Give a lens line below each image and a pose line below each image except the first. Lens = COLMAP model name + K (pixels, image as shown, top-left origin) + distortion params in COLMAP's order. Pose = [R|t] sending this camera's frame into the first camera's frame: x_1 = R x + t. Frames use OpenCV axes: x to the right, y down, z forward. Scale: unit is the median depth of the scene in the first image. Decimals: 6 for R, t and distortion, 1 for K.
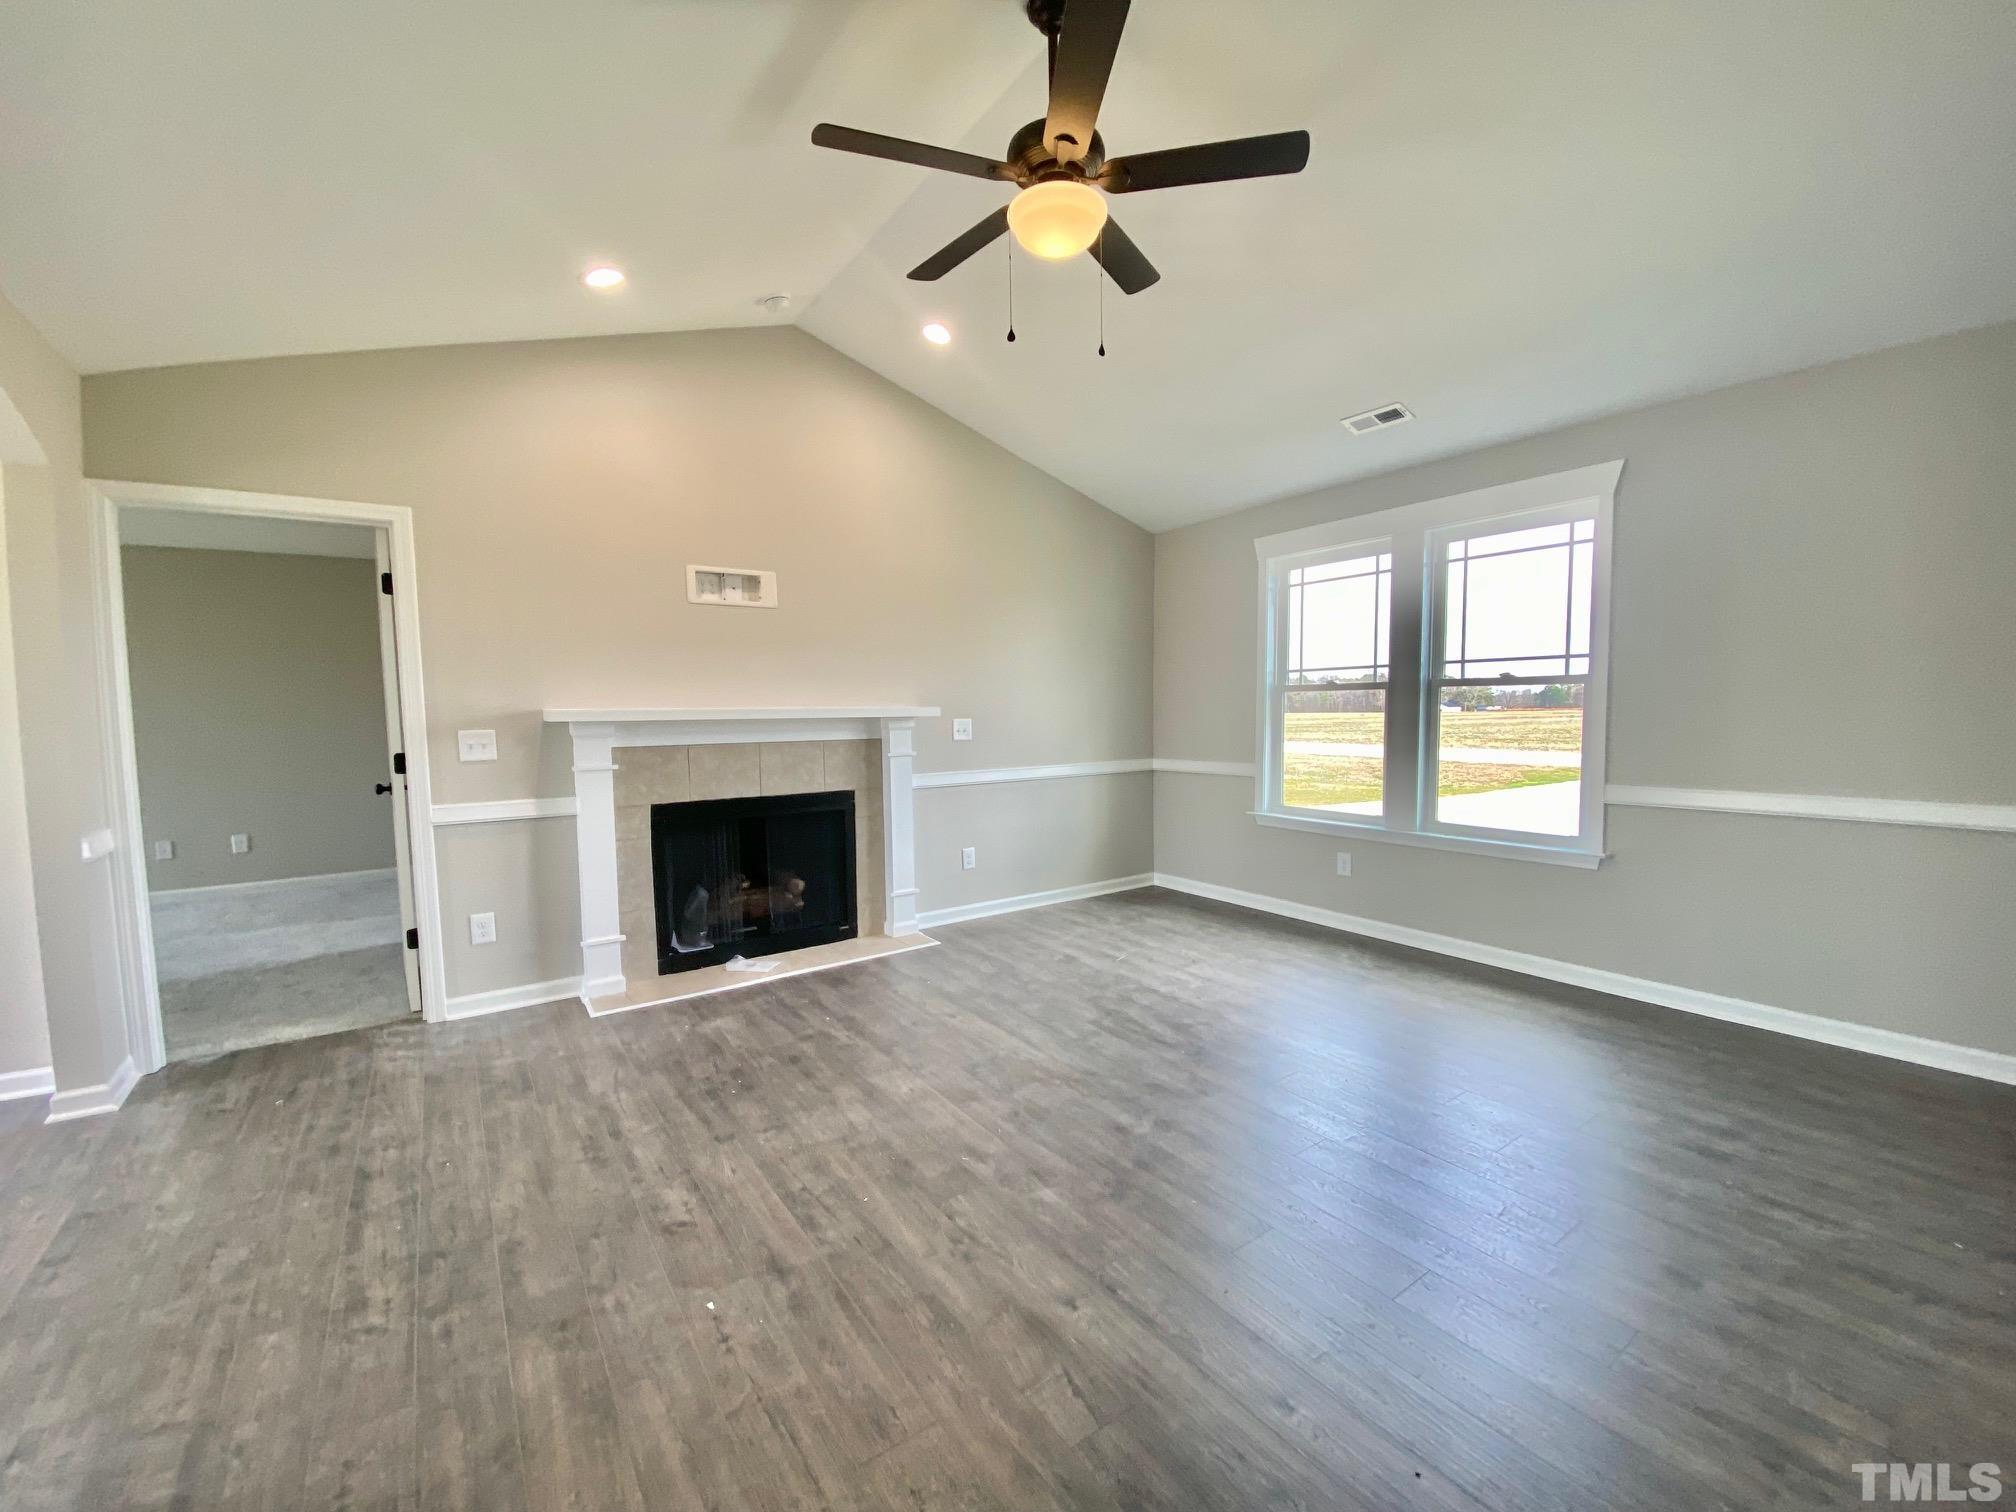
lens RADIAL K [[808.4, 0, 1008.3], [0, 808.4, 763.7], [0, 0, 1]] dist [0.032389, -0.027889]
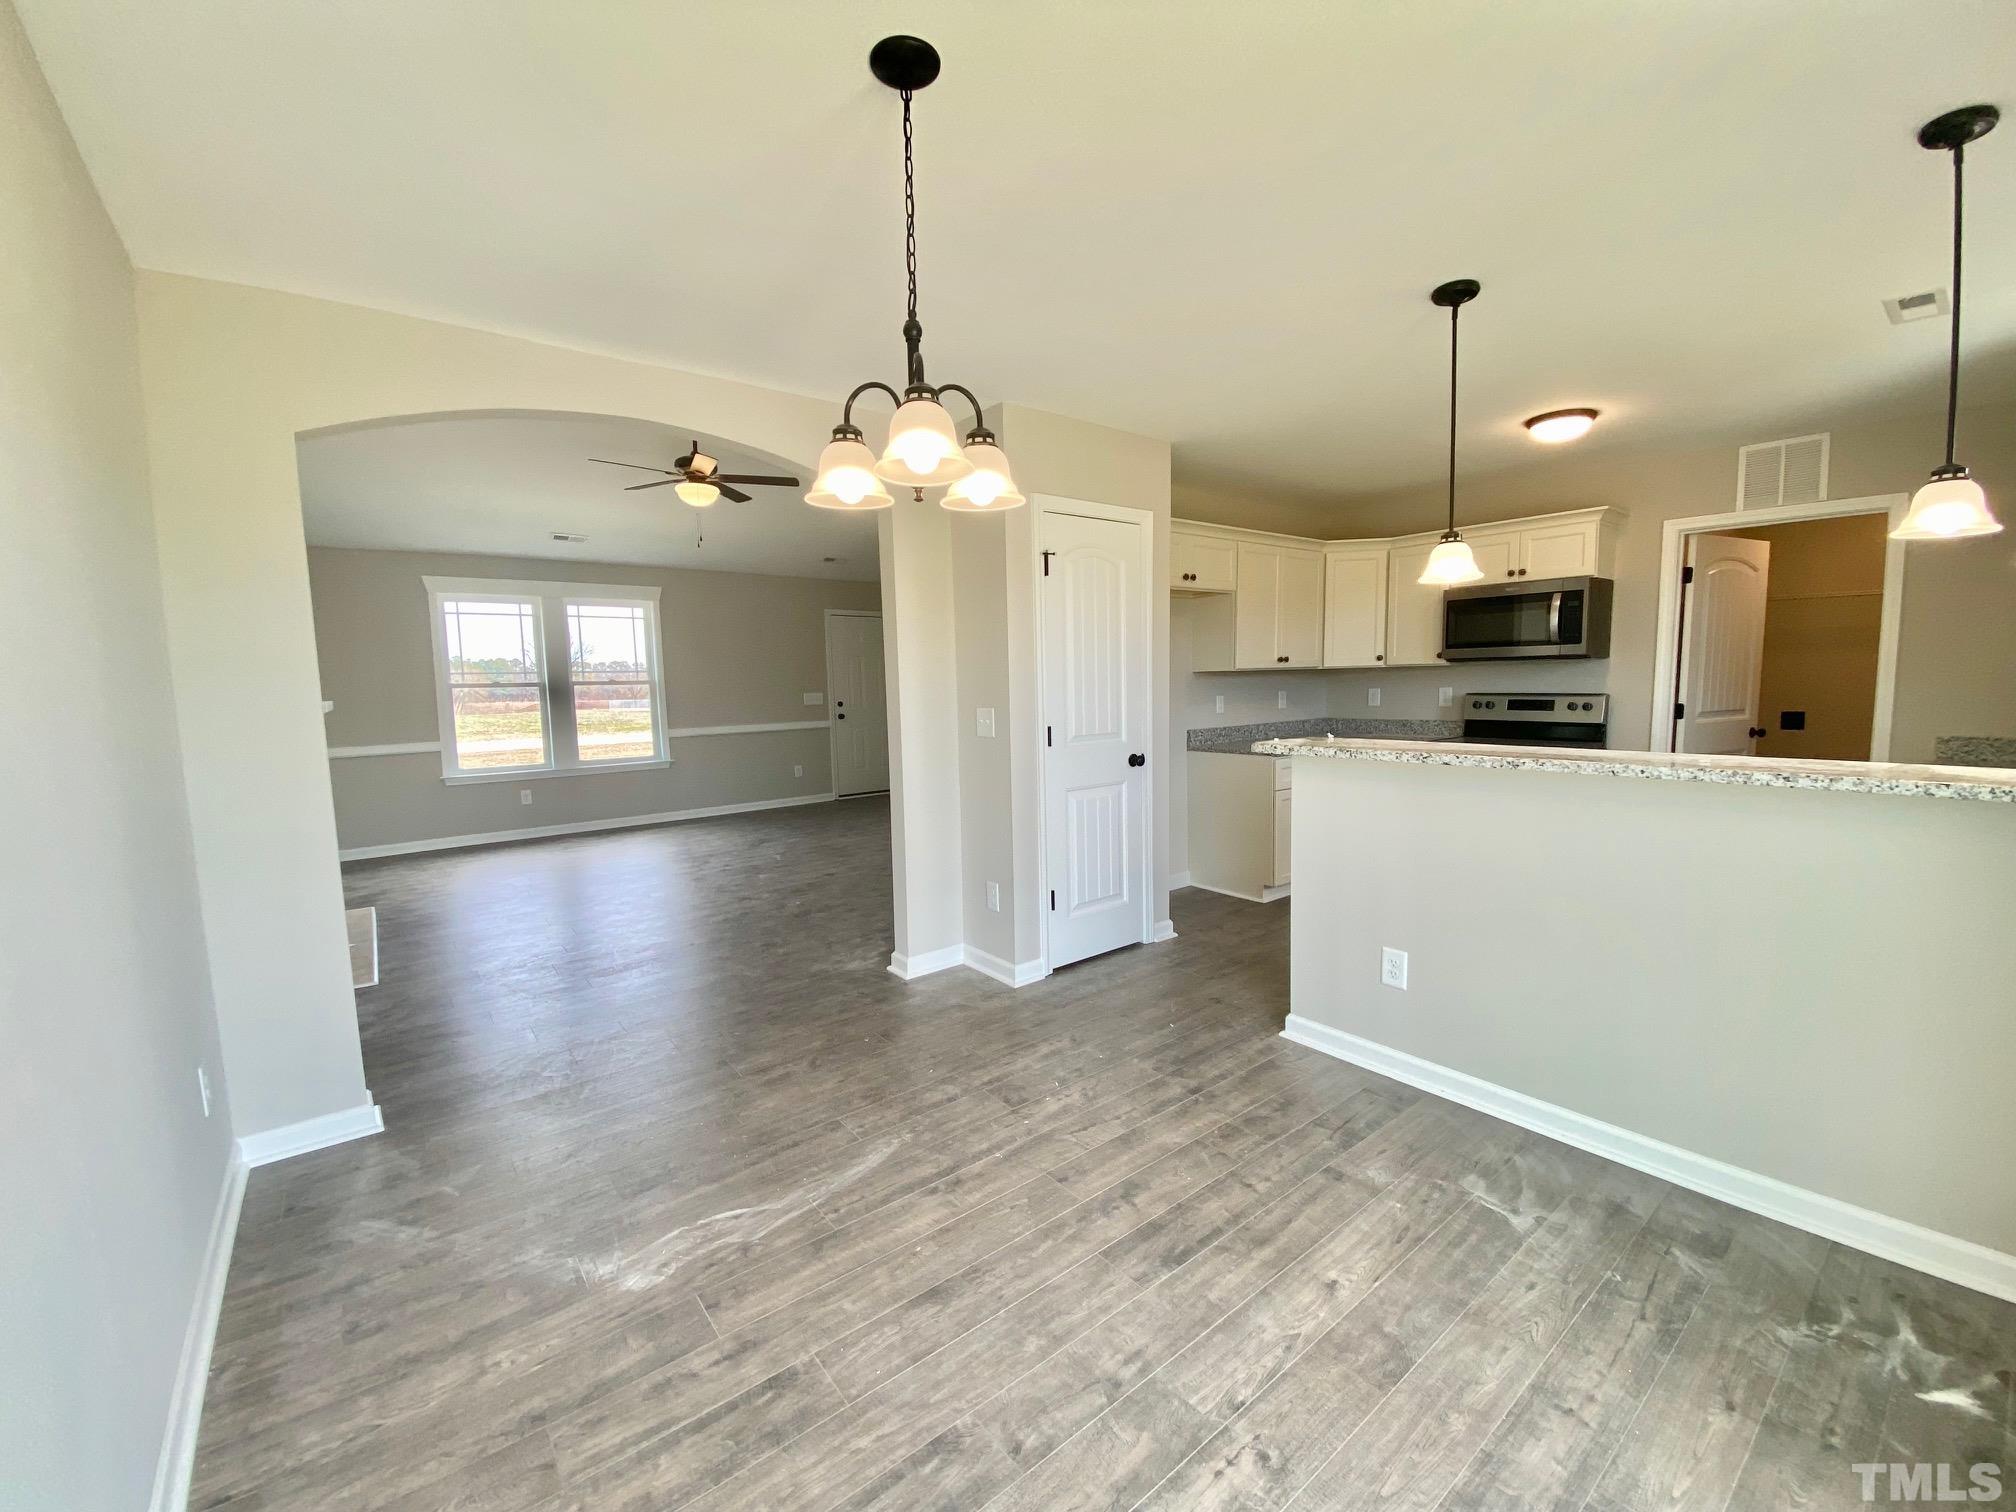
lens RADIAL K [[815.9, 0, 1010.6], [0, 815.9, 762.2], [0, 0, 1]] dist [0.021878, -0.021321]
pose [[-0.057816, -0.089091, 0.994344, -1.522351], [0.092834, 0.991215, 0.094208, -0.009357], [-0.994002, 0.097756, -0.049038, 0.172659]]
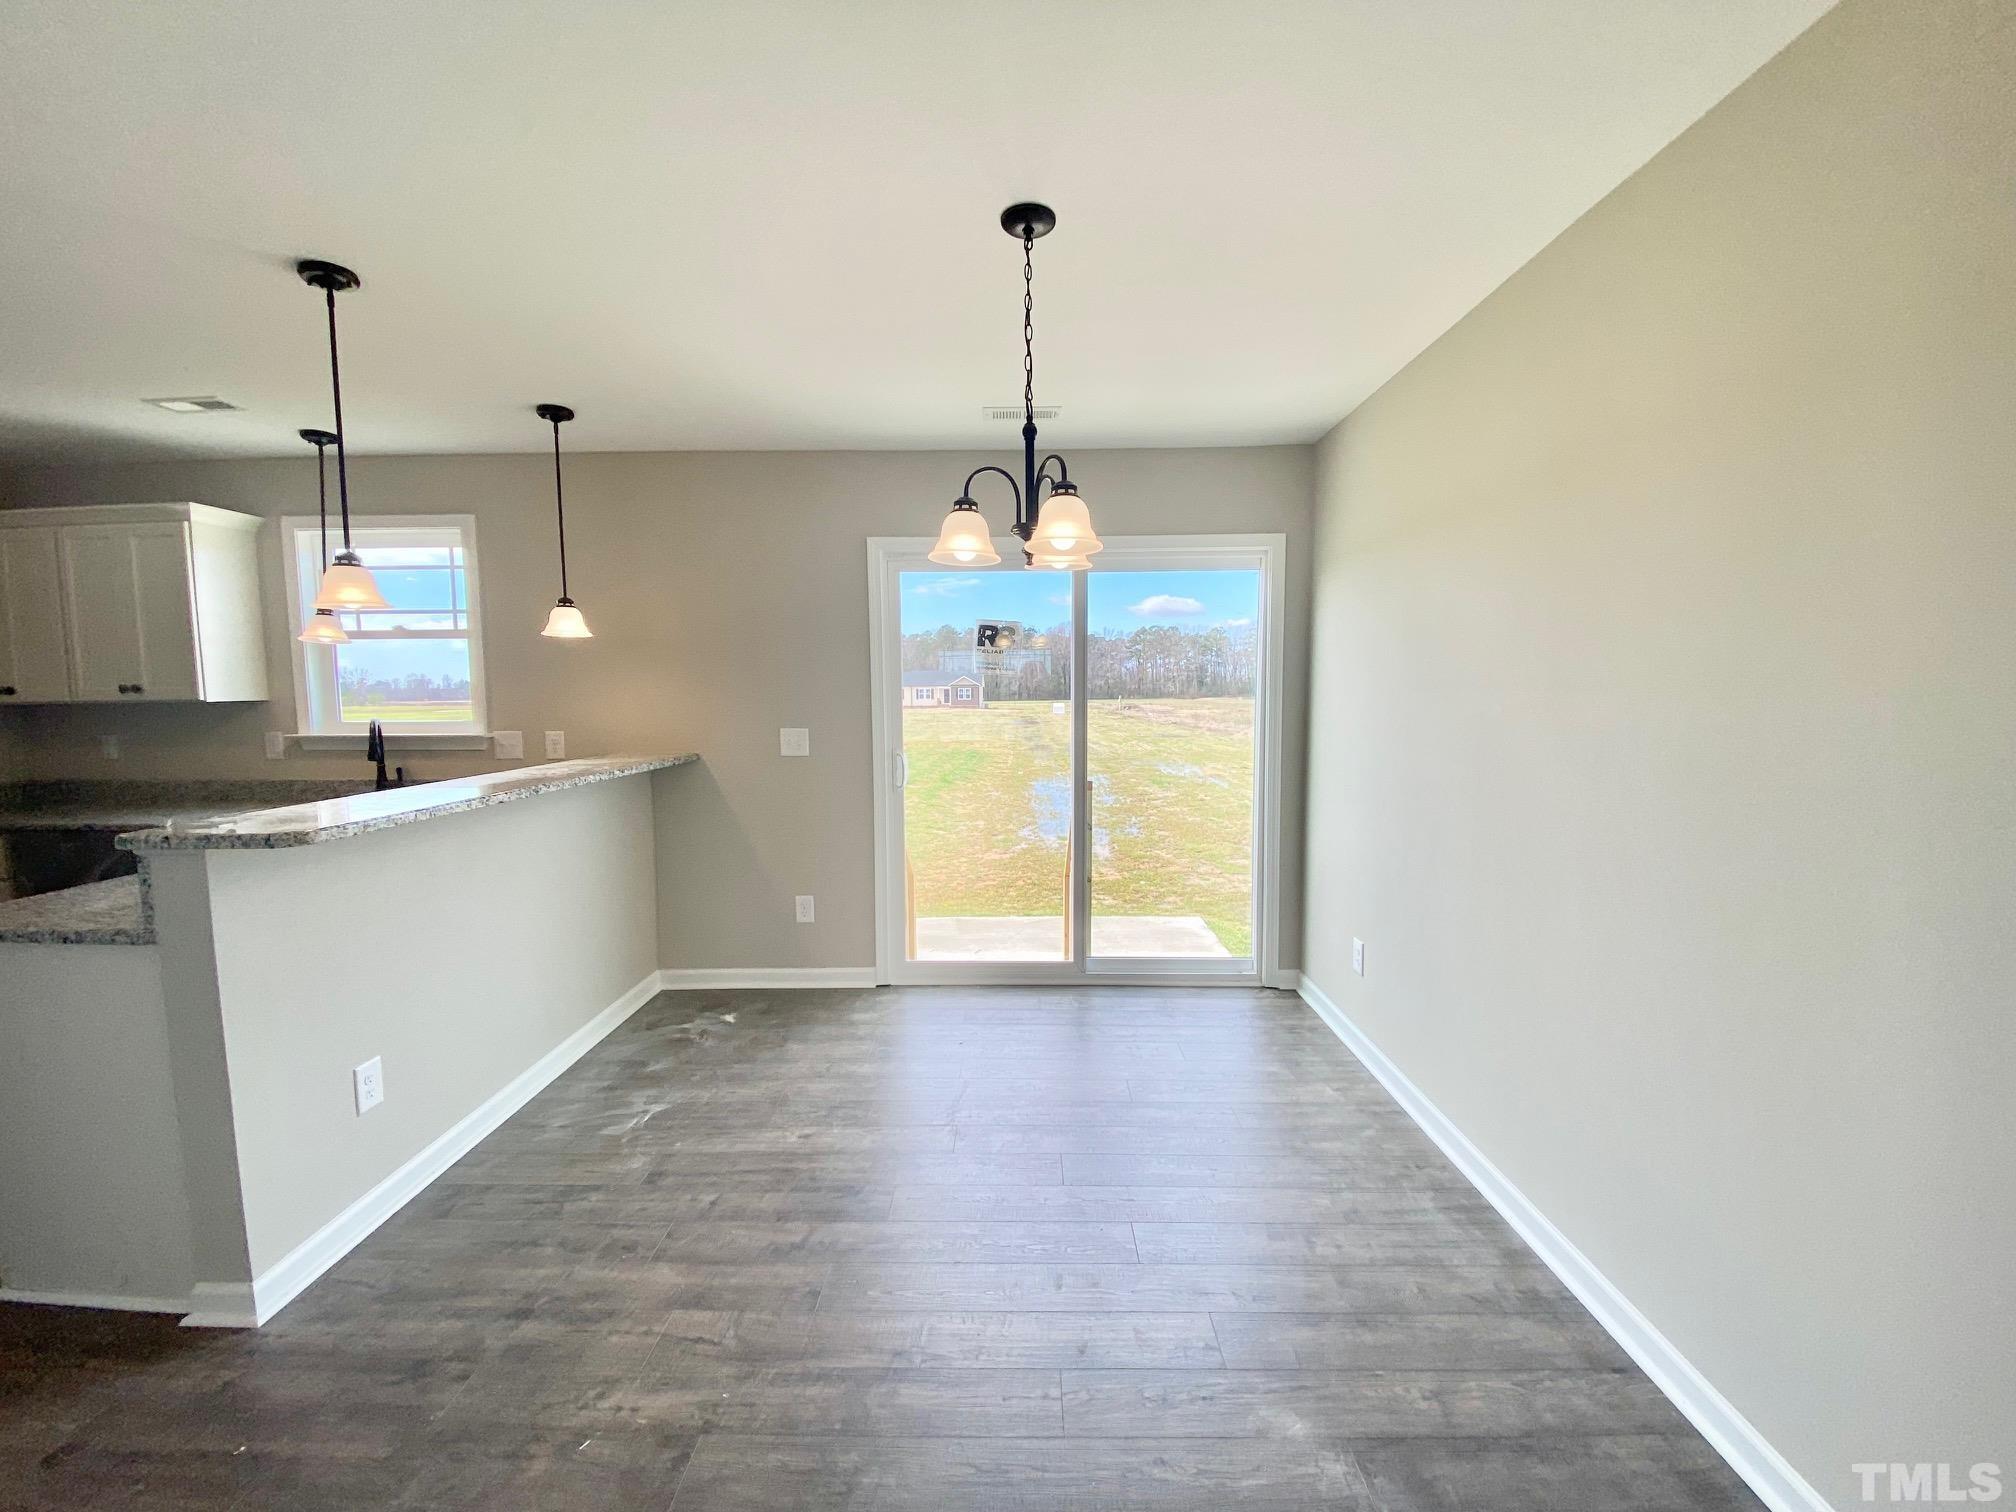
lens RADIAL K [[808.4, 0, 1008.3], [0, 808.4, 763.7], [0, 0, 1]] dist [0.032389, -0.027889]
pose [[-0.584618, 0.087866, -0.806536, -0.641136], [-0.044514, 0.989147, 0.140026, -0.054559], [0.810086, 0.117764, -0.574362, 0.491224]]
